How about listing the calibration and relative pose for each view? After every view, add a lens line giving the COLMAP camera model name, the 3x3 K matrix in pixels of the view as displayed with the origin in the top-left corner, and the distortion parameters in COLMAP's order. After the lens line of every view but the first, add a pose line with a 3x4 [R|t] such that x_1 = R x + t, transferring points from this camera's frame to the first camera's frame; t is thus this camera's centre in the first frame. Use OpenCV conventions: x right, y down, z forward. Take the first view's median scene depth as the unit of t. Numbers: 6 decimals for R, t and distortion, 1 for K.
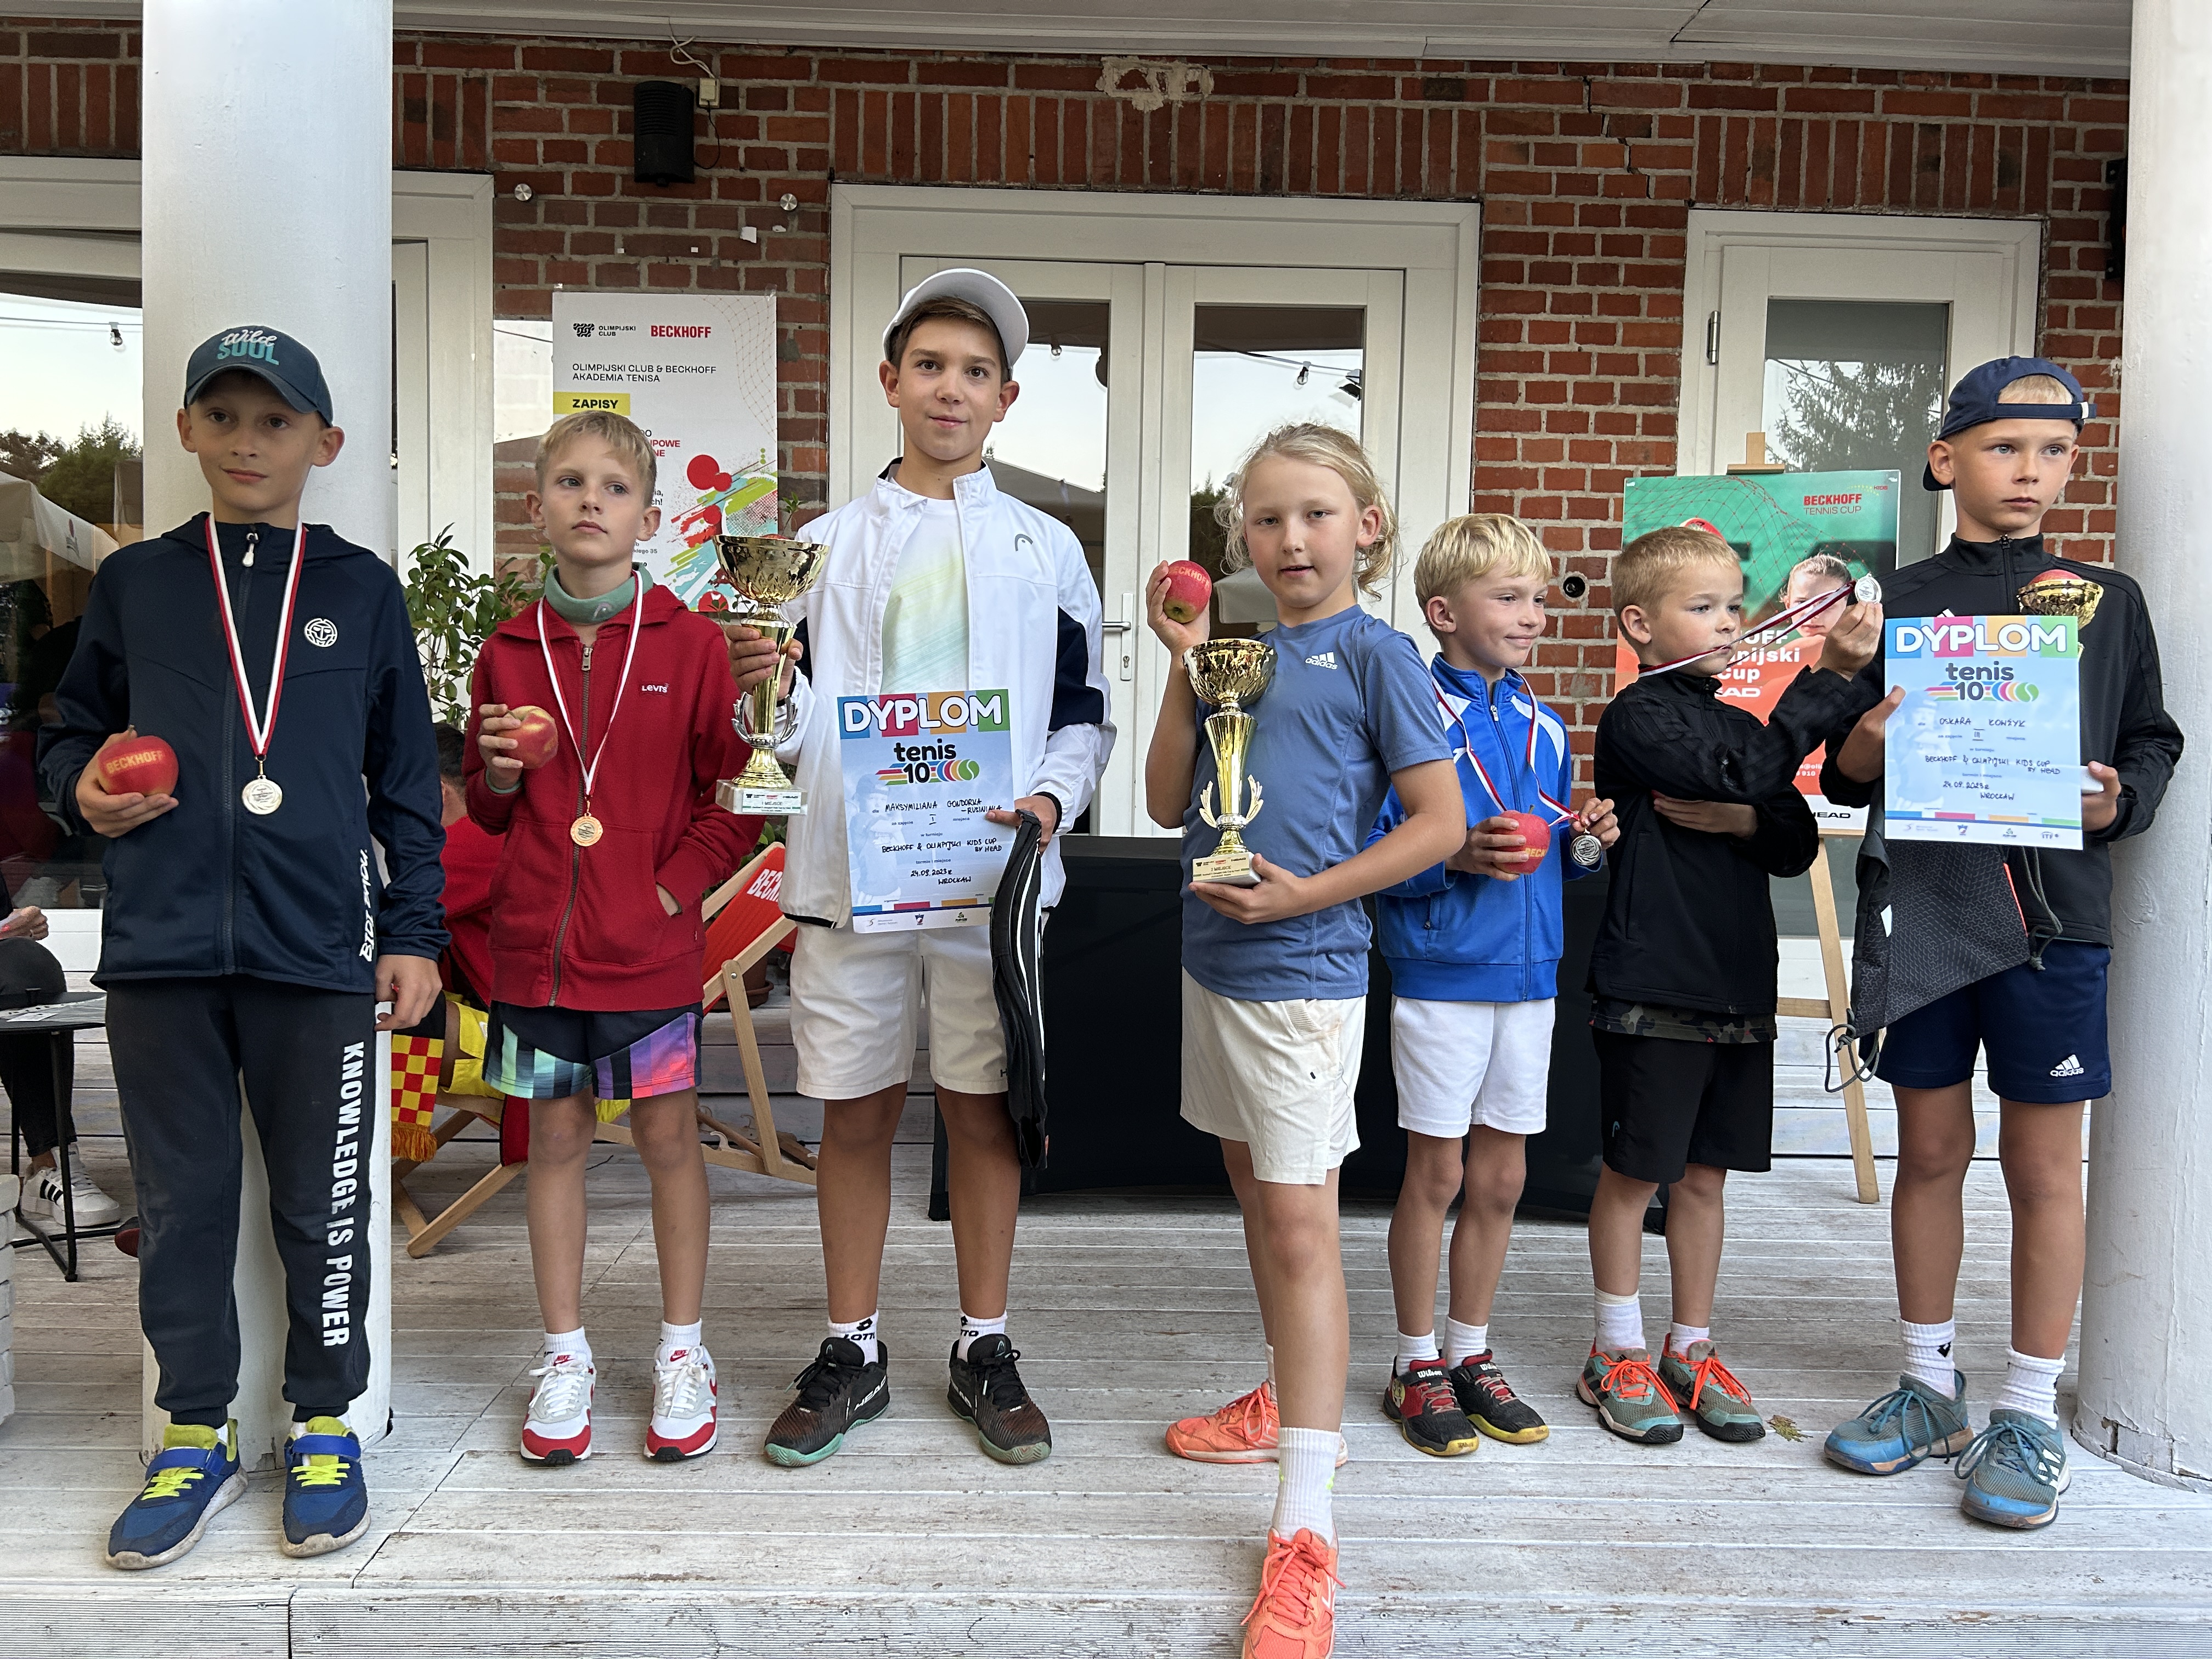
lens RADIAL K [[1626.6, 0, 1094.3], [0, 1626.6, 842.9], [0, 0, 1]] dist [0.022524, -0.016365]
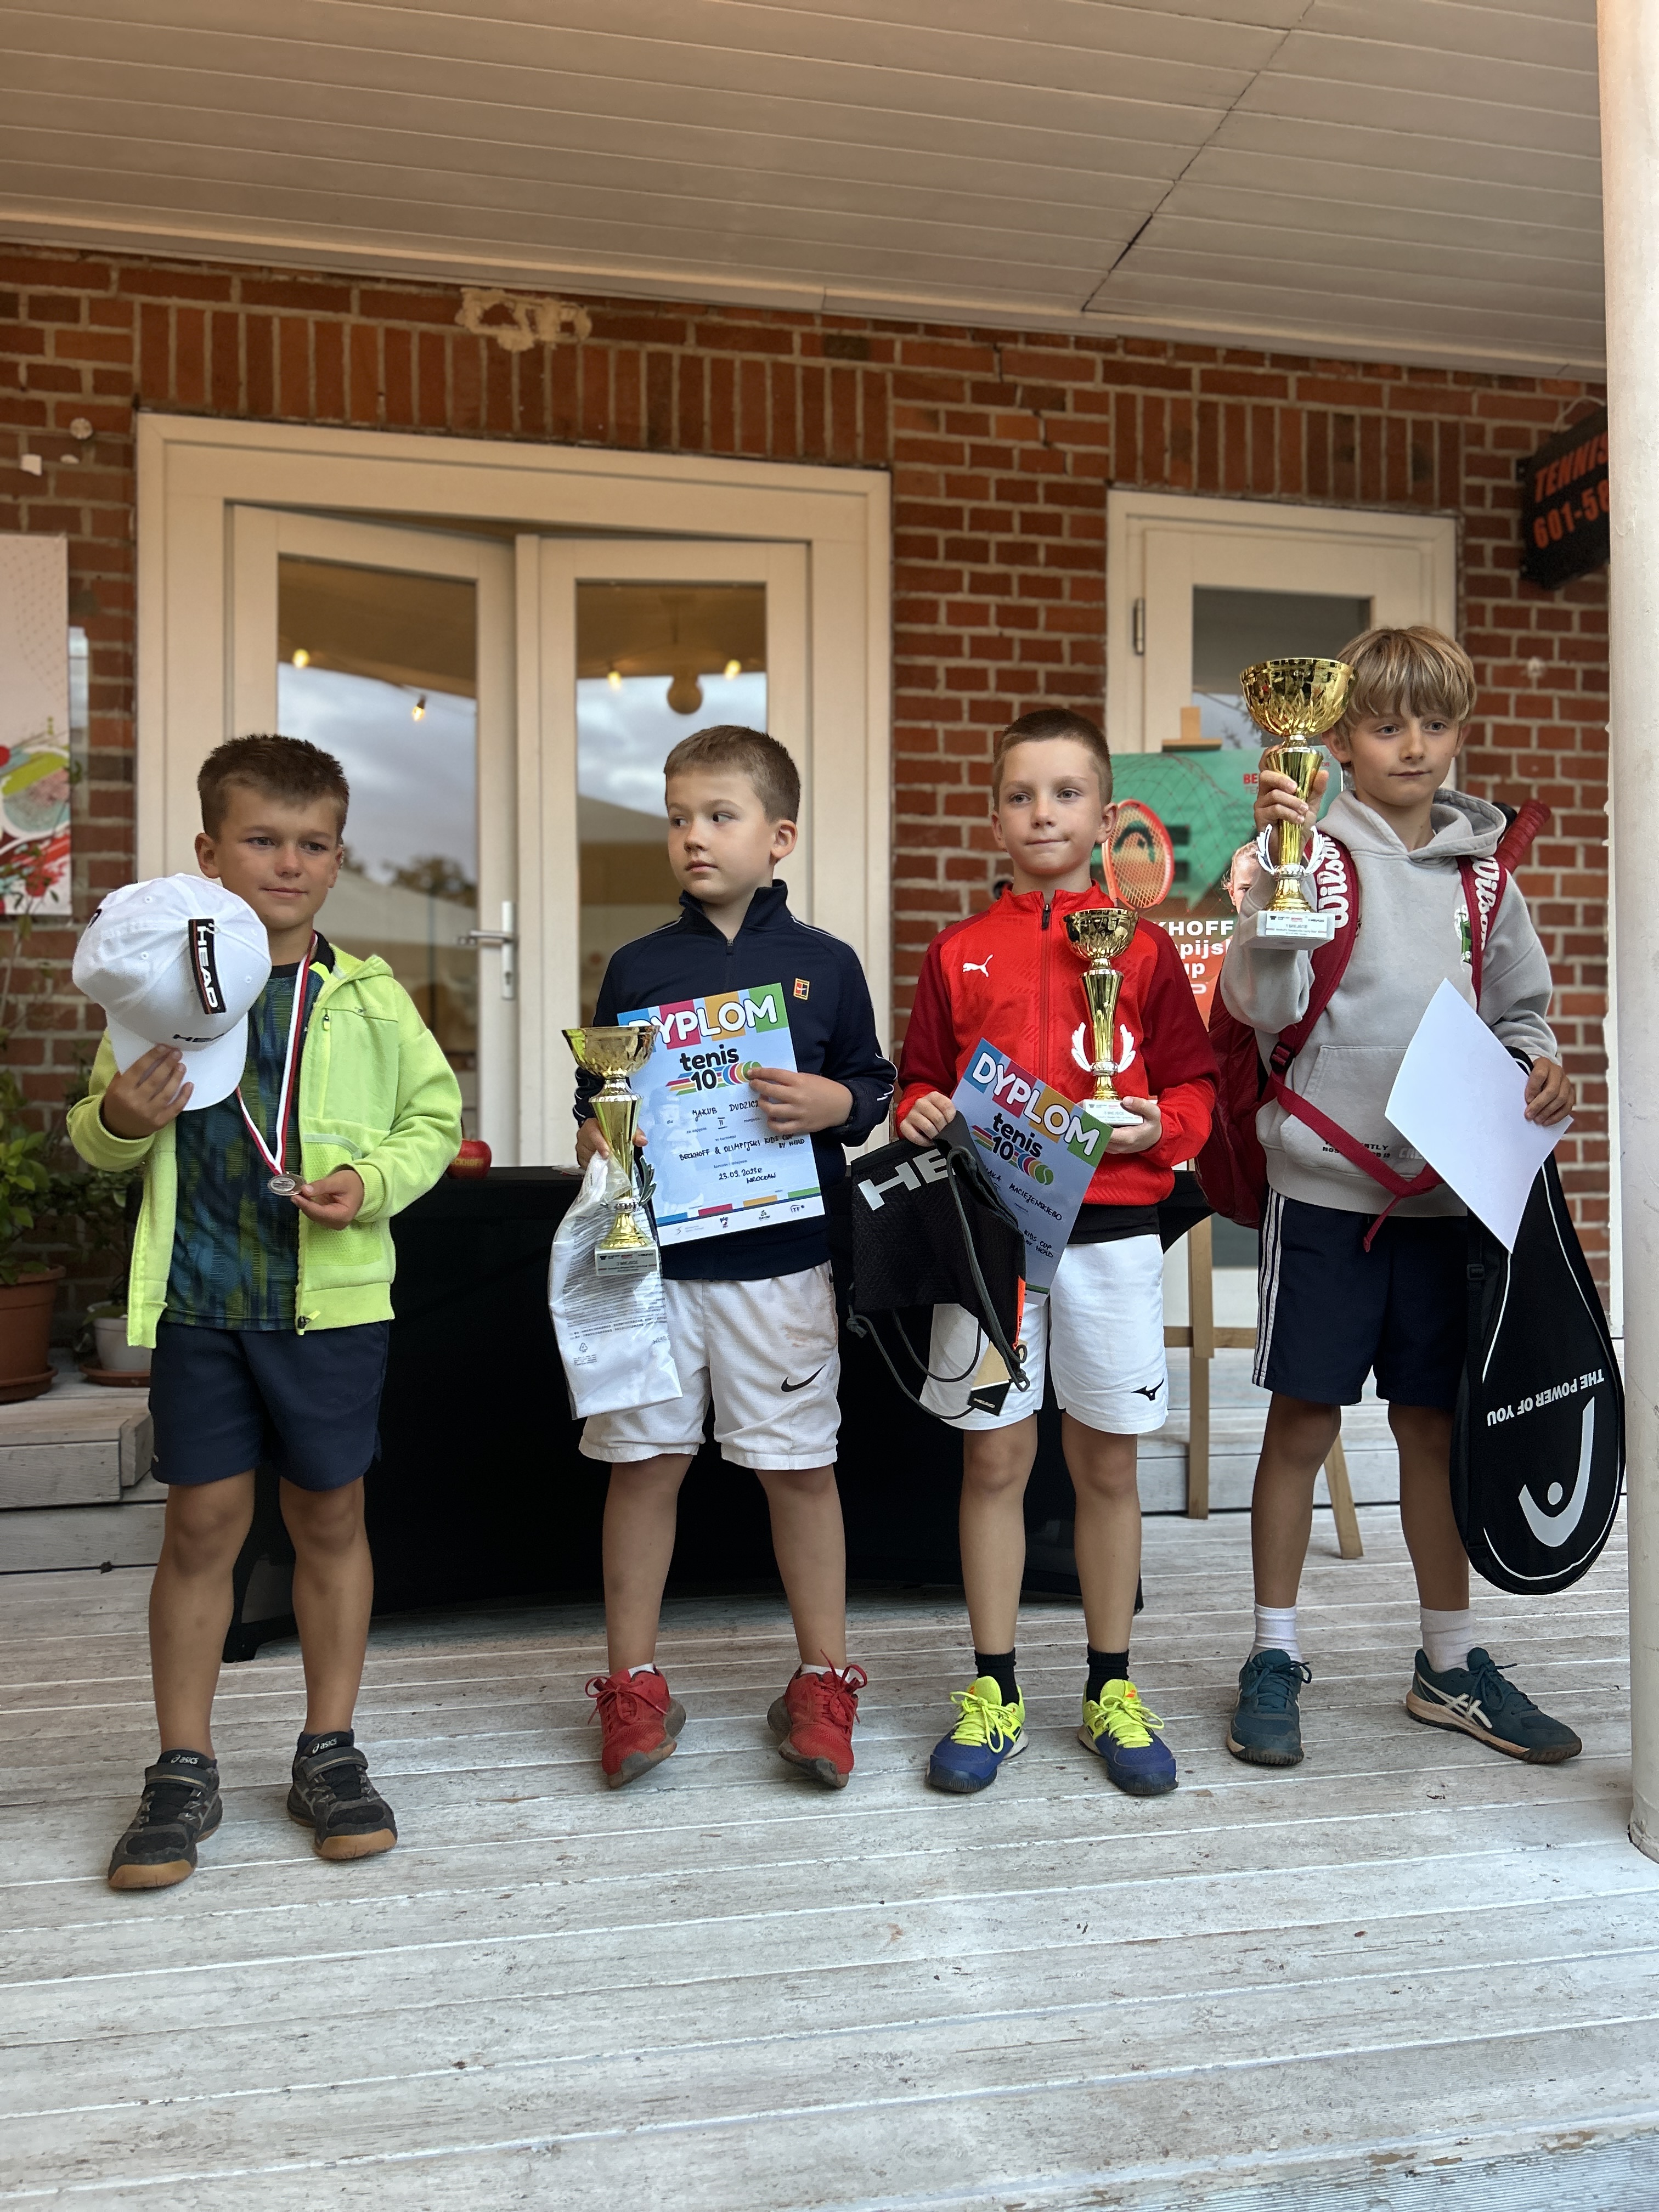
lens RADIAL K [[1681.6, 0, 821.2], [0, 1681.6, 1108.2], [0, 0, 1]] dist [0.044582, -0.058294]
pose [[0.985294, -0.018947, 0.169812, 0.032056], [0.029613, 0.997729, -0.060498, 0.018931], [-0.168280, 0.064637, 0.983618, 0.101462]]
